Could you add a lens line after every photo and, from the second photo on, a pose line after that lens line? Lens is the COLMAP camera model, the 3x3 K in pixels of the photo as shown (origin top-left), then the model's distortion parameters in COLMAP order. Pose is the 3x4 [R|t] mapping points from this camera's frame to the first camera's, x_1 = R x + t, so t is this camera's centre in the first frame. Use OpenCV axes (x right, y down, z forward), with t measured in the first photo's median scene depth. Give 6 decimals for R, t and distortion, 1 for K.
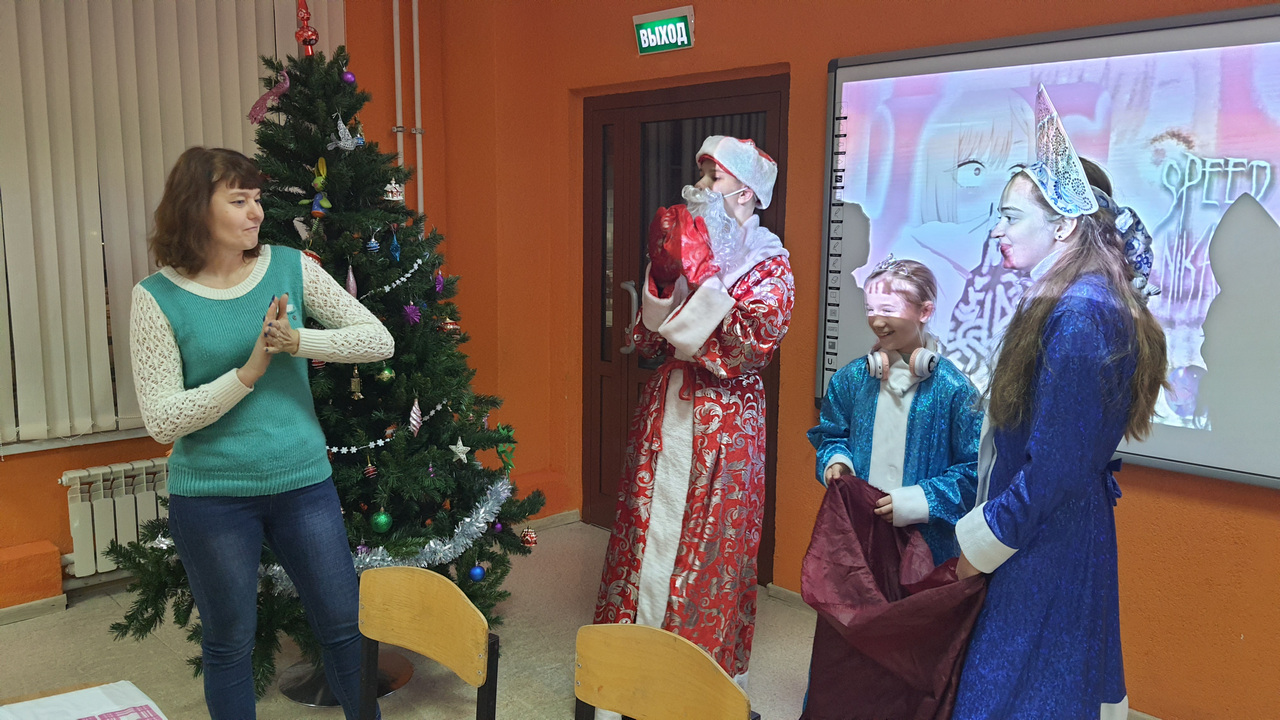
lens RADIAL K [[1005.1, 0, 636.2], [0, 1005.1, 357.8], [0, 0, 1]] dist [0.029652, -0.056244]
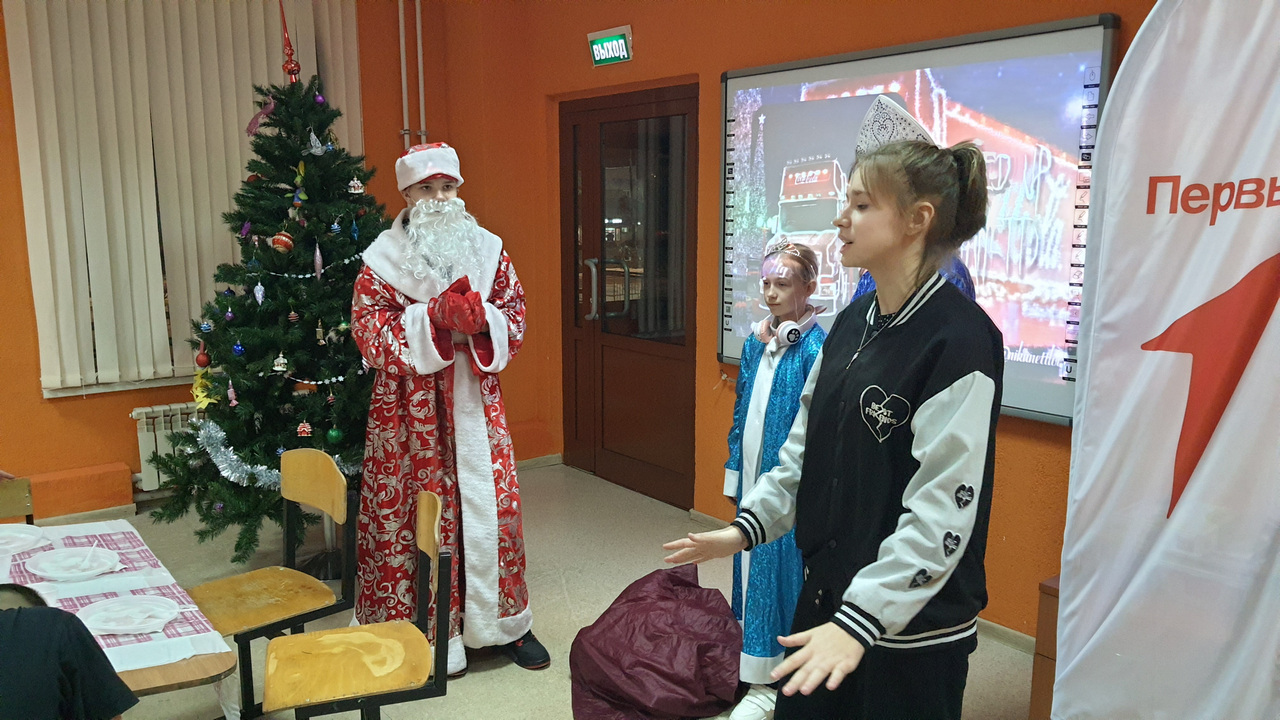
lens RADIAL K [[1005.1, 0, 643.0], [0, 1005.1, 370.0], [0, 0, 1]] dist [0.029652, -0.056244]
pose [[0.994349, 0.007130, -0.105918, 0.222445], [-0.004347, 0.999640, 0.026477, 0.029285], [0.106069, -0.025867, 0.994022, -0.213951]]
